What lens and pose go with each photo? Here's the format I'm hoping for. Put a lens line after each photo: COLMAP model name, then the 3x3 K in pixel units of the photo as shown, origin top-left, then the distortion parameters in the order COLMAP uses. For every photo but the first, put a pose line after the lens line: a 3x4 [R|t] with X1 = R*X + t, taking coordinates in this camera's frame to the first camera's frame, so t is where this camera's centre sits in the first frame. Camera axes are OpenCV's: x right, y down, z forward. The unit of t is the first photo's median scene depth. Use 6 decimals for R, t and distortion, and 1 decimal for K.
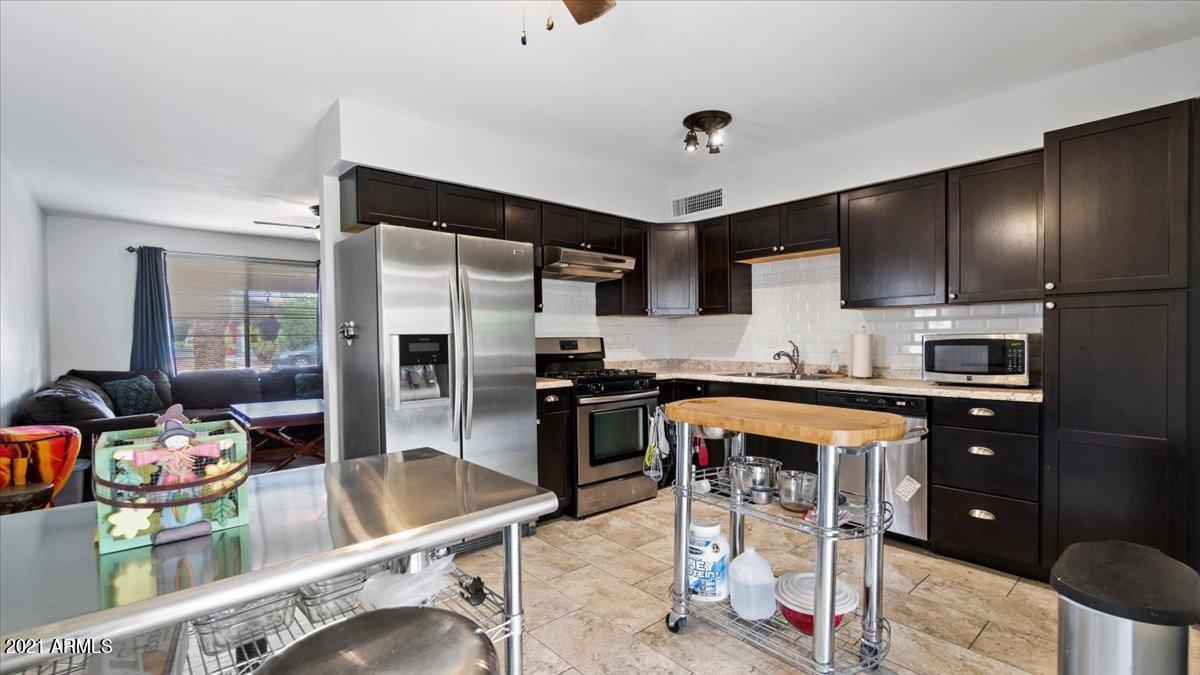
lens RADIAL K [[535.5, 0, 590.9], [0, 535.5, 341.7], [0, 0, 1]] dist [-0.000194, 0.000105]
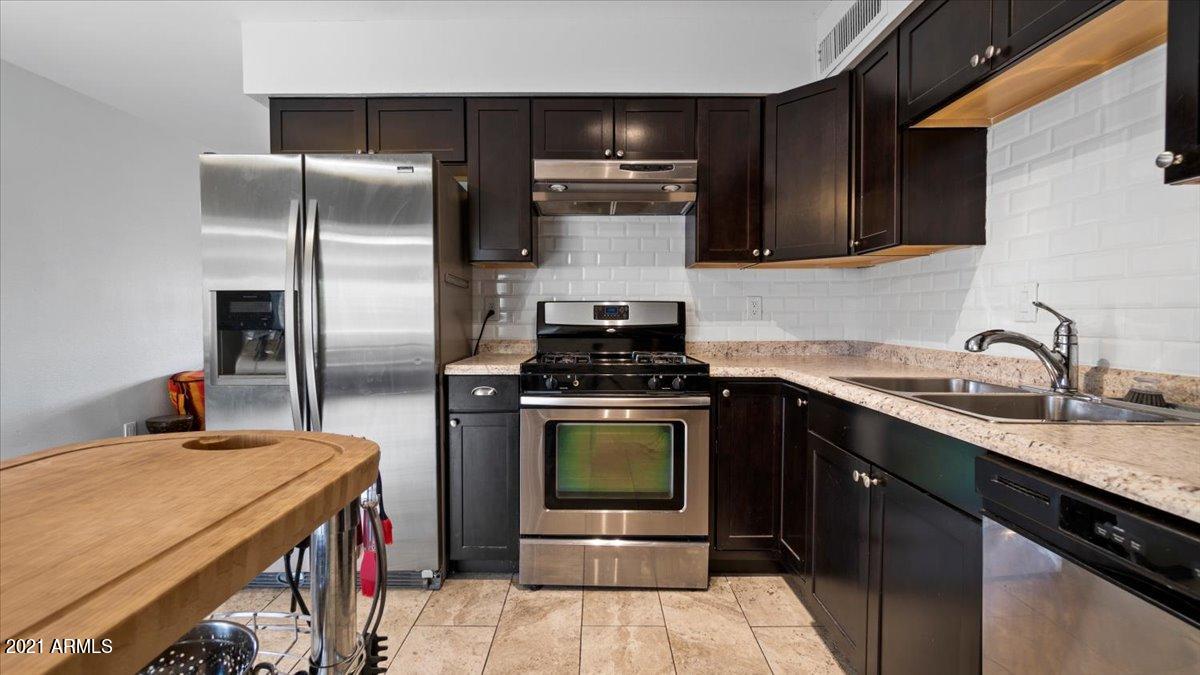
lens RADIAL K [[516.1, 0, 591.3], [0, 516.1, 328.2], [0, 0, 1]] dist [-0.001064, 0.000317]
pose [[0.752969, 0.025645, -0.657556, 0.412606], [-0.012618, 0.999619, 0.024536, 0.012040], [0.657935, -0.010178, 0.753006, 0.583038]]
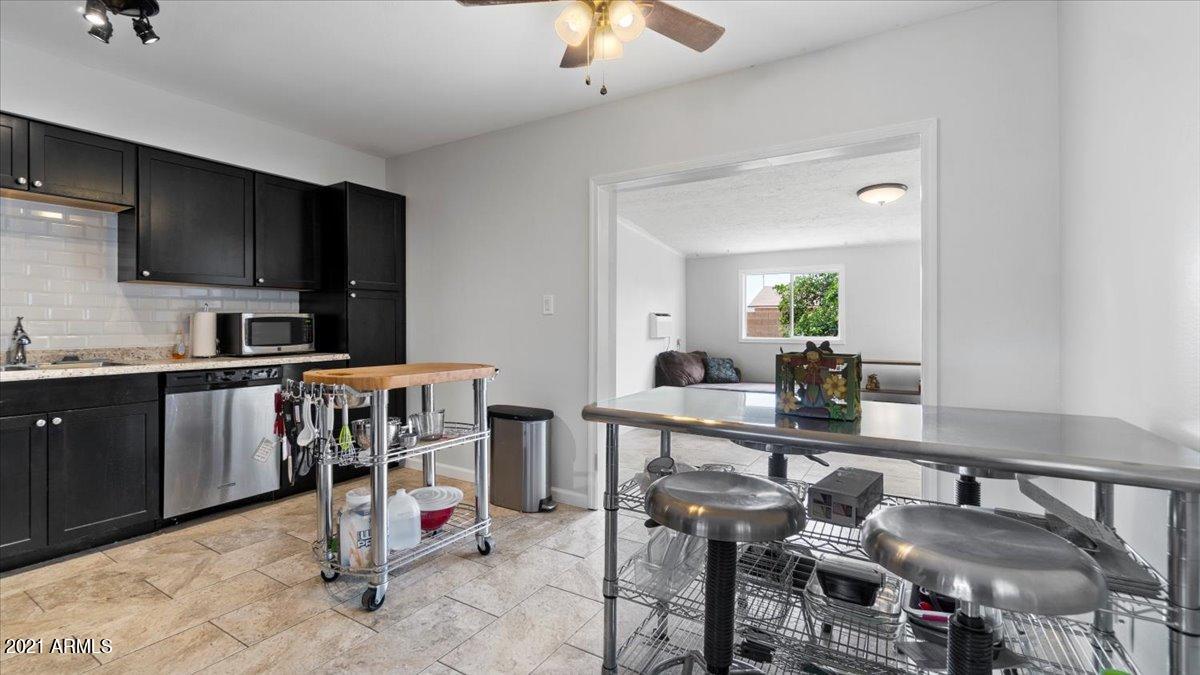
lens RADIAL K [[516.1, 0, 591.3], [0, 516.1, 328.2], [0, 0, 1]] dist [-0.001064, 0.000317]
pose [[-0.310037, -0.002478, 0.950721, -0.591061], [0.013320, 0.999887, 0.006950, 0.019965], [-0.950631, 0.014818, -0.309969, 0.625375]]
